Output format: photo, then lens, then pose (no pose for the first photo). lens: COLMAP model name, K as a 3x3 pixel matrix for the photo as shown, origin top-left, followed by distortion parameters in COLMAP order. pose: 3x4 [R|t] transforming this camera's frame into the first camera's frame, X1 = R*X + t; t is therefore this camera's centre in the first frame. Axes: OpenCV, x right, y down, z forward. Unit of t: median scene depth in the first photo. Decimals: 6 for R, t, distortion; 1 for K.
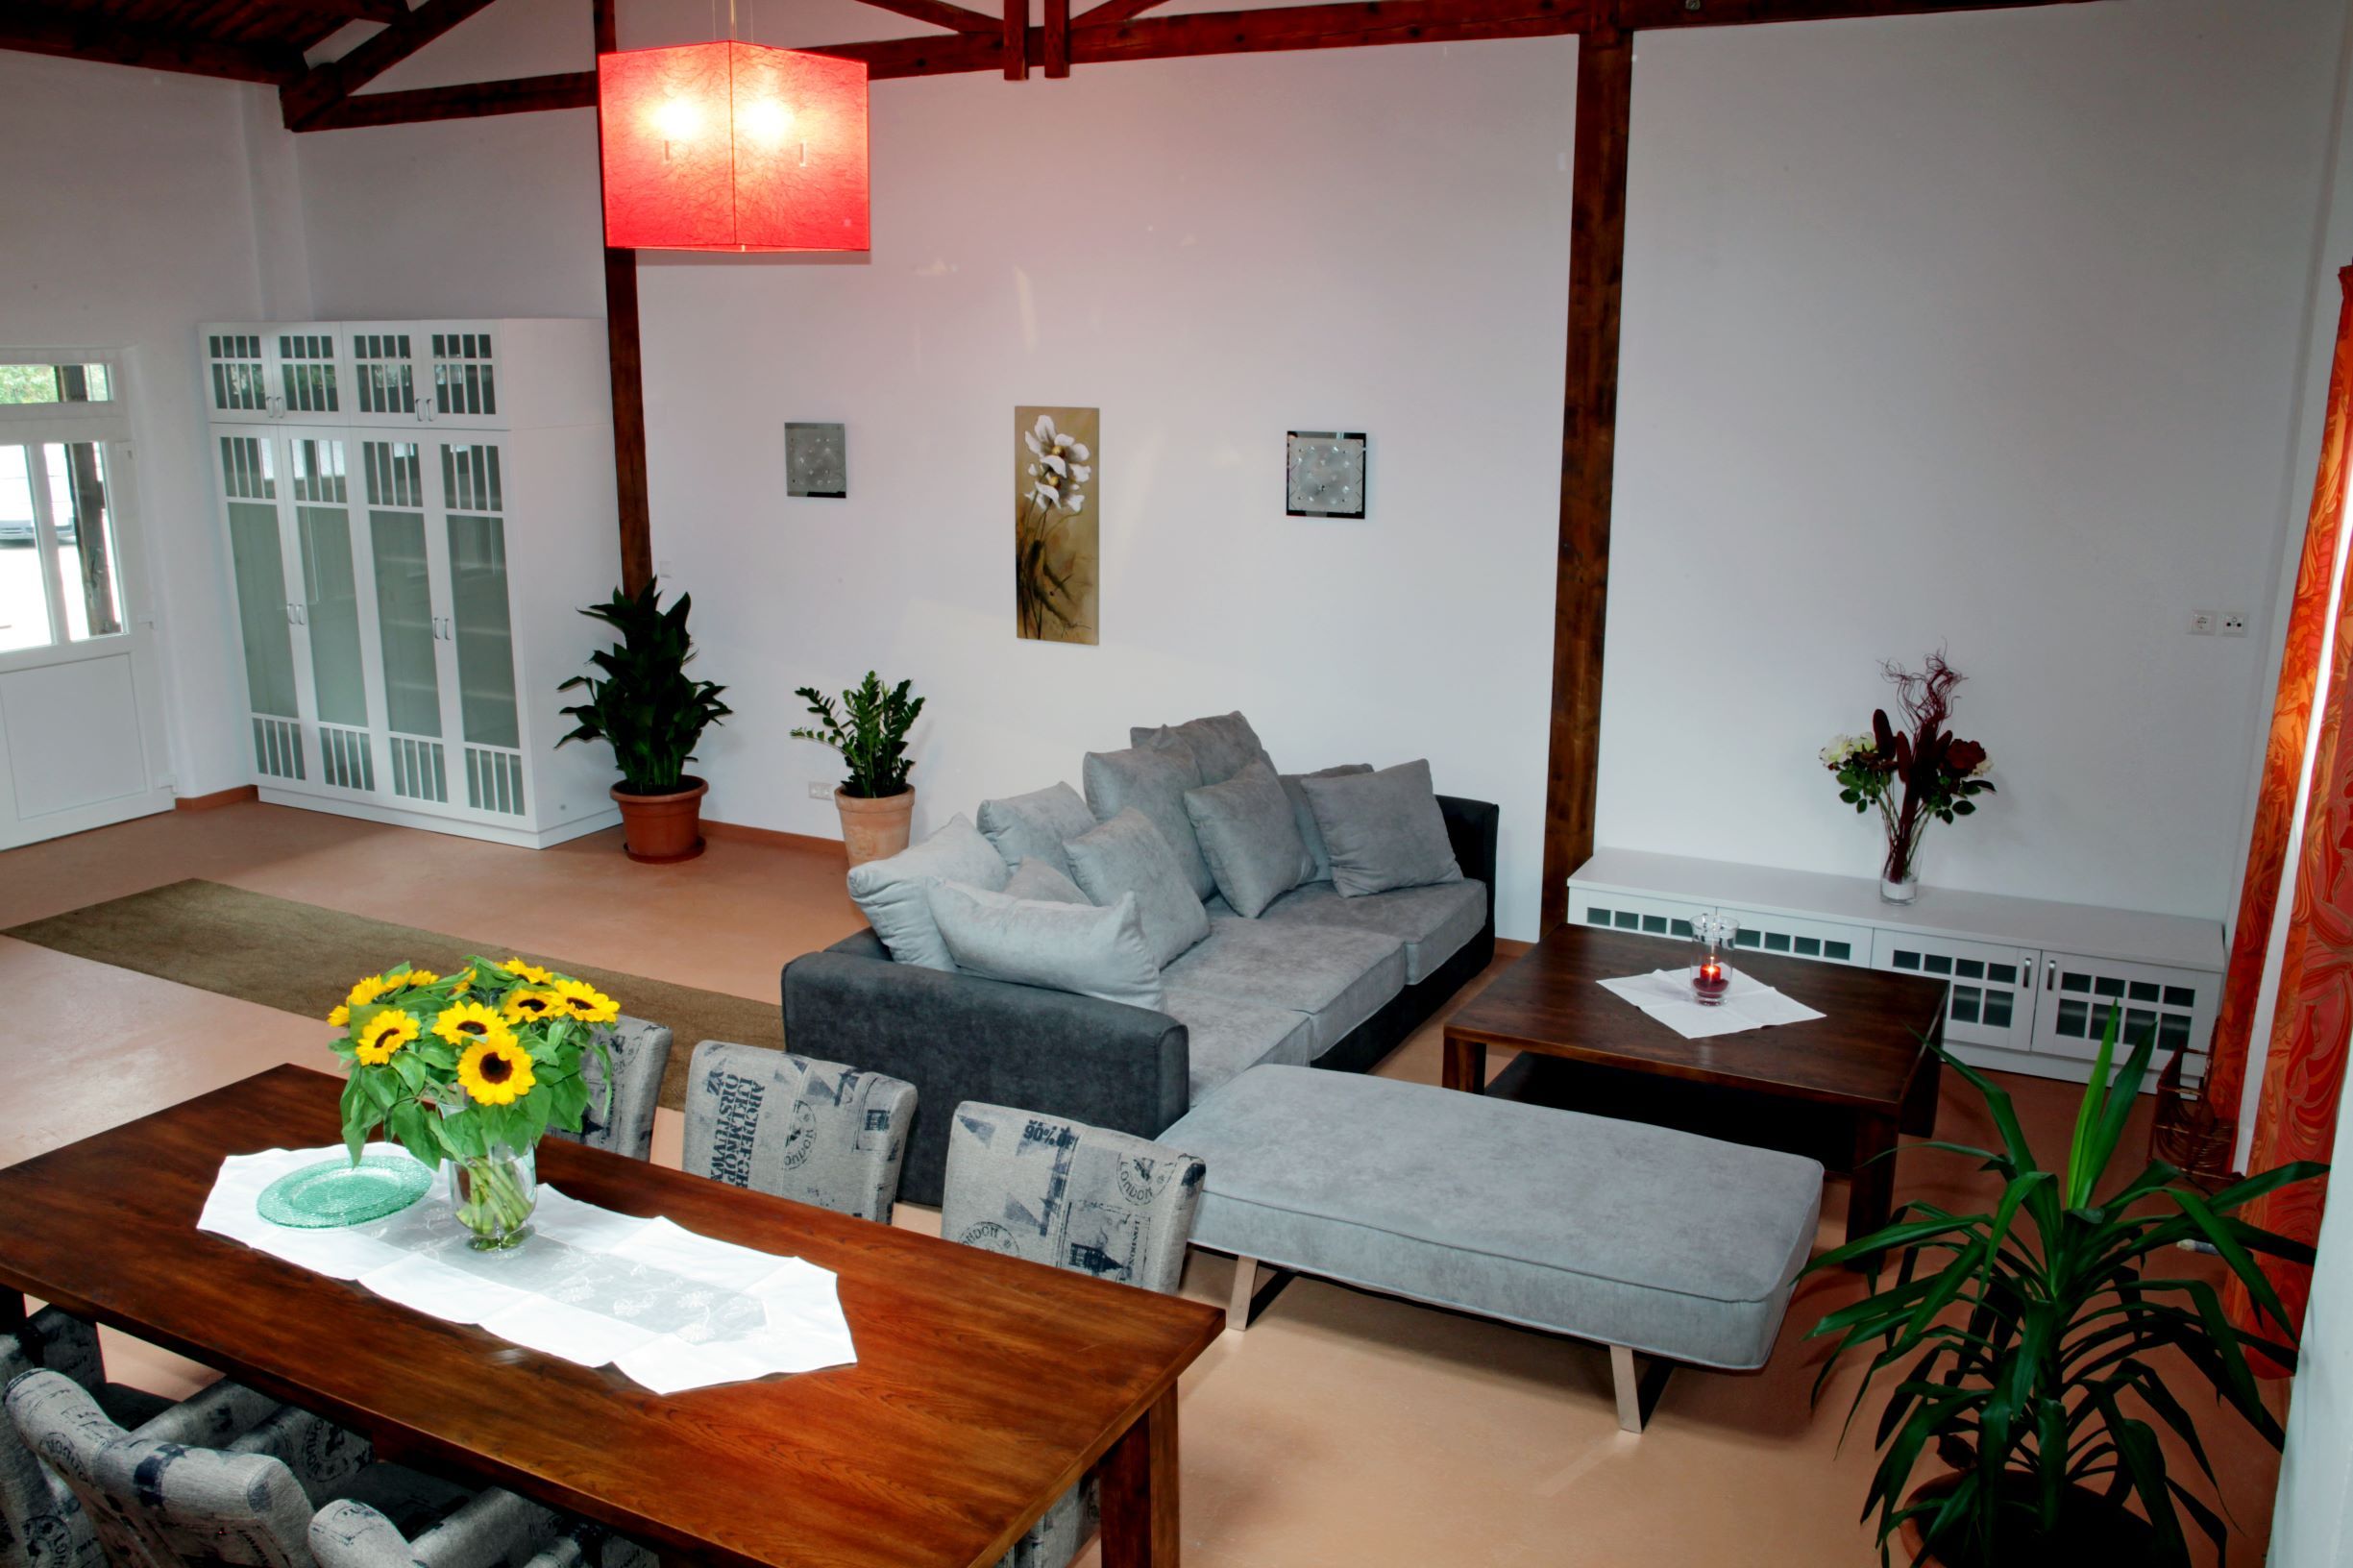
lens RADIAL K [[1885.0, 0, 1176.5], [0, 1885.0, 784.0], [0, 0, 1]] dist [-0.107724, 0.109669]
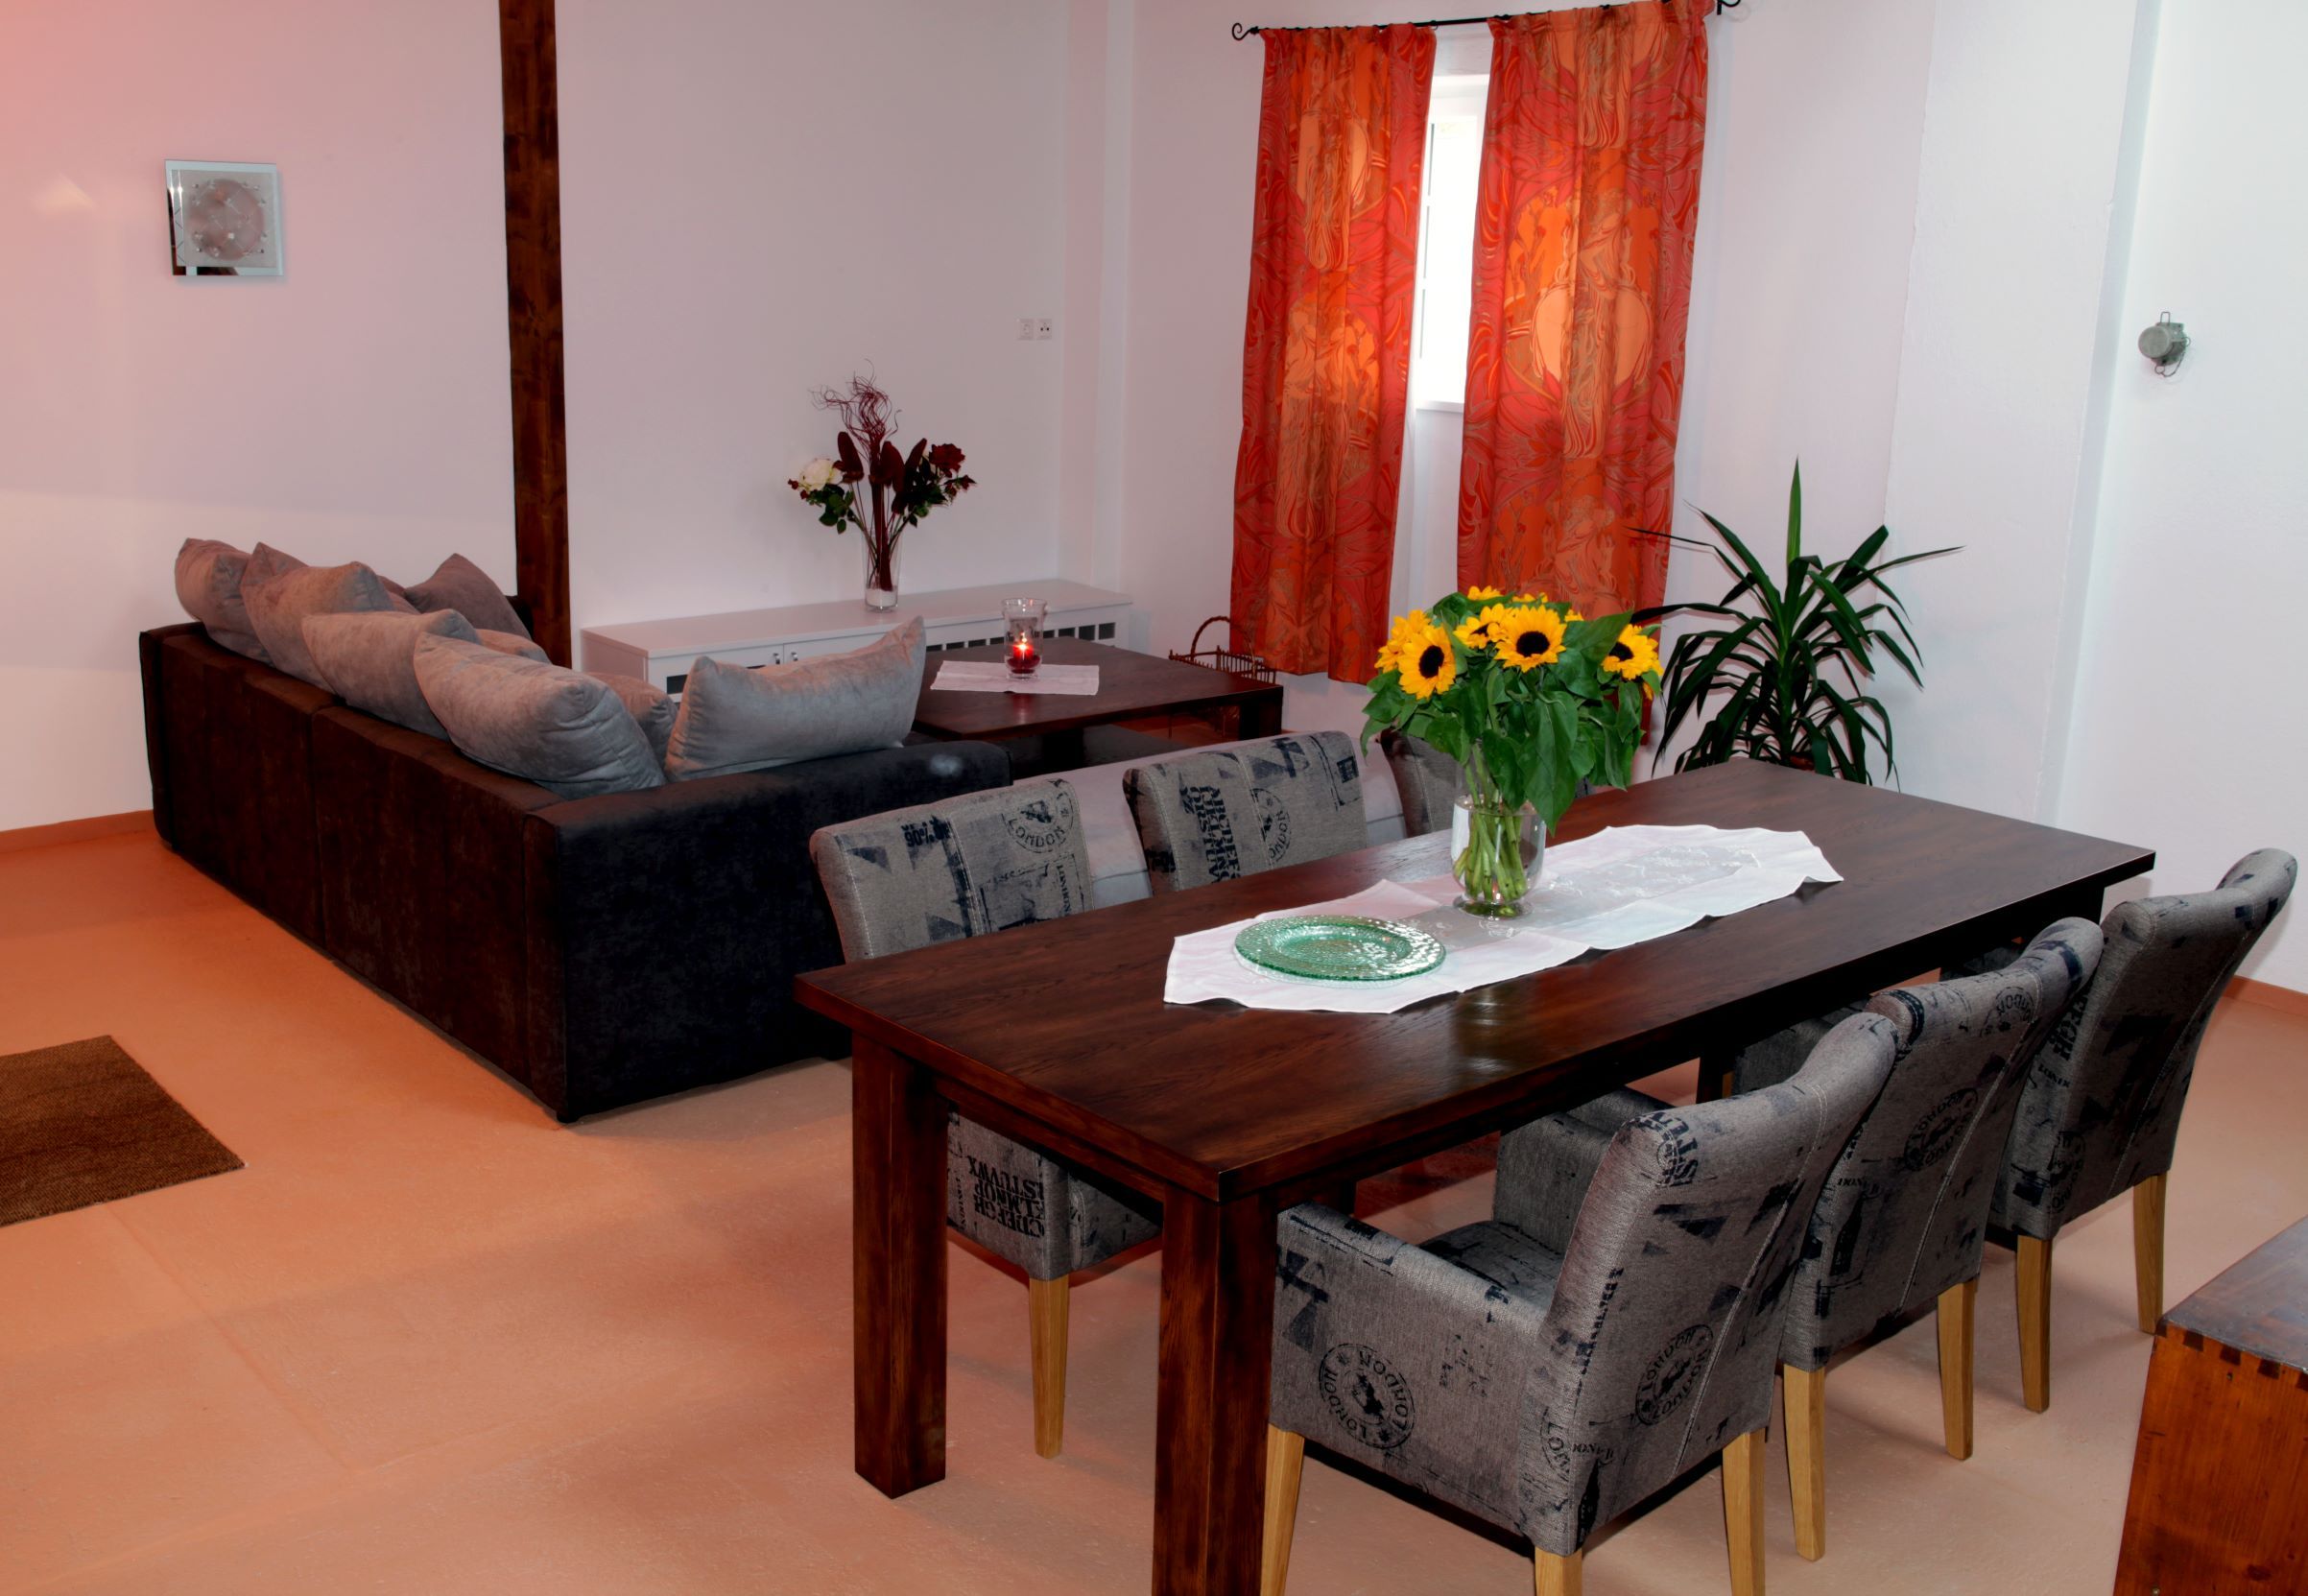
lens RADIAL K [[2192.7, 0, 1107.7], [0, 2192.7, 798.3], [0, 0, 1]] dist [-0.127022, 0.199974]
pose [[0.375016, -0.217872, 0.901052, -0.716472], [0.190494, 0.969358, 0.155105, -0.002035], [-0.907235, 0.113478, 0.405029, 0.387292]]
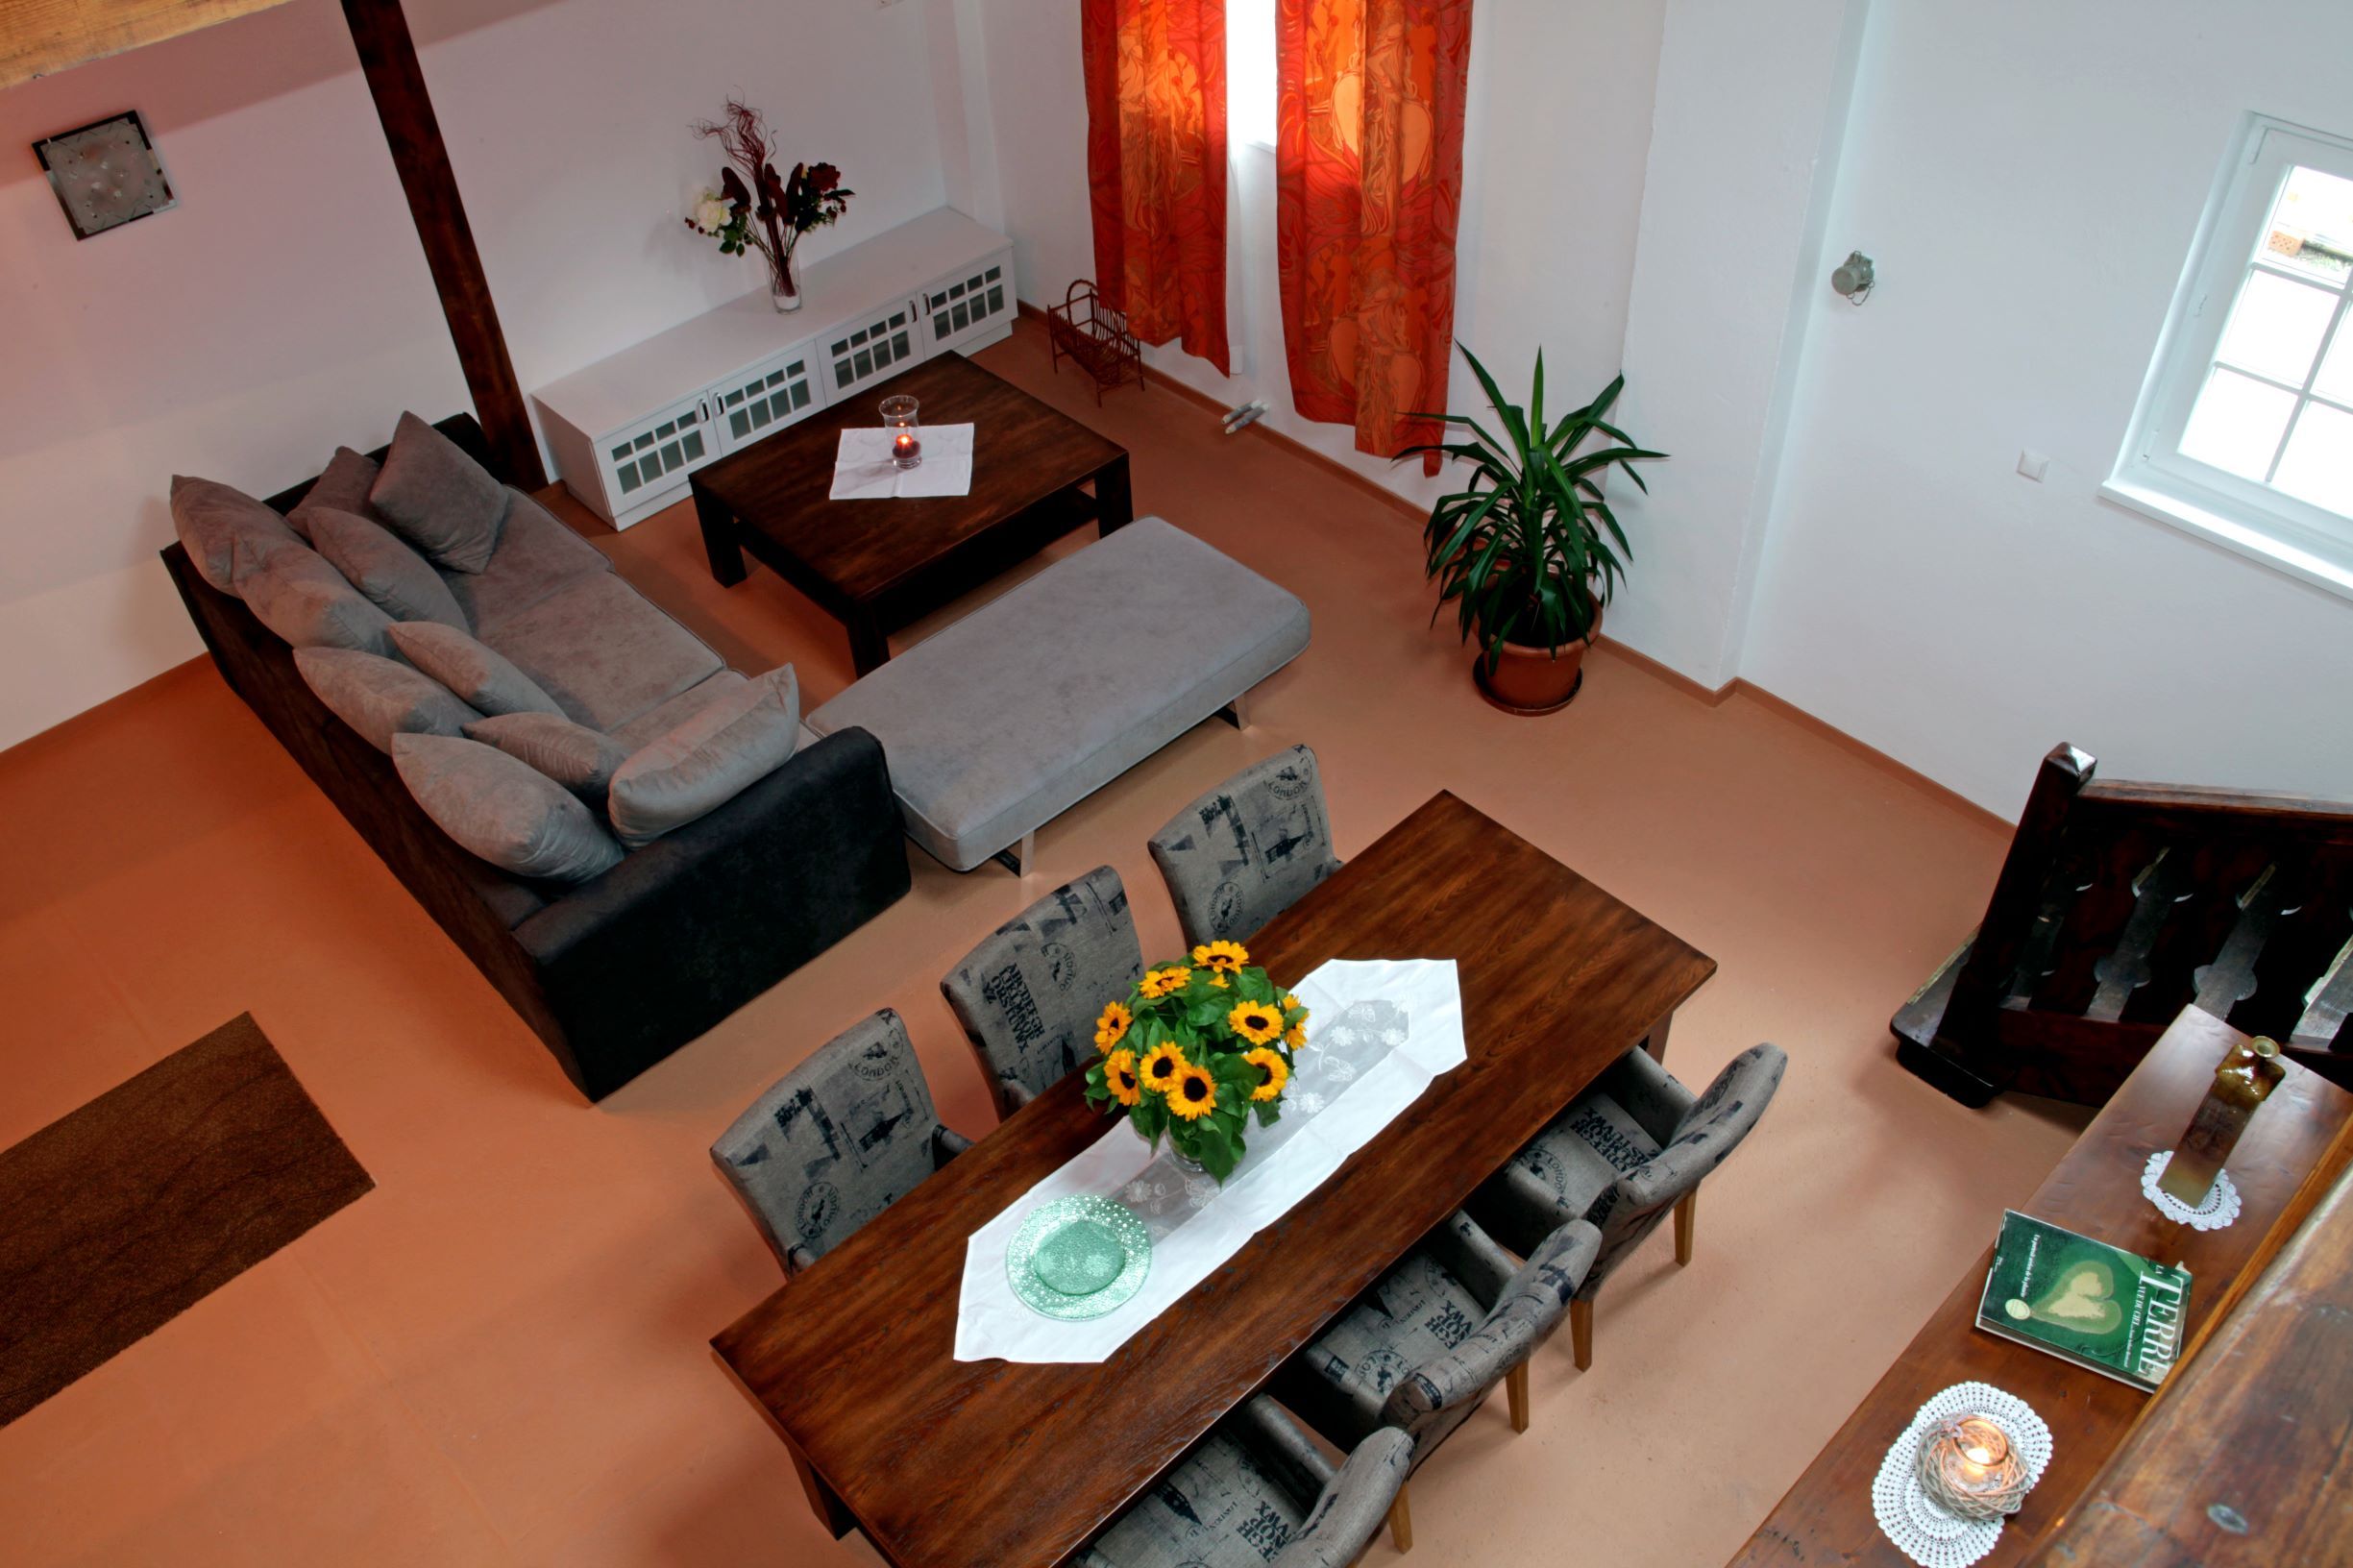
lens RADIAL K [[1885.0, 0, 1176.5], [0, 1885.0, 784.0], [0, 0, 1]] dist [-0.107724, 0.109669]
pose [[0.325824, -0.657465, 0.679396, -0.560414], [0.260394, 0.753223, 0.604028, -0.372551], [-0.908864, -0.019896, 0.416618, 0.257925]]
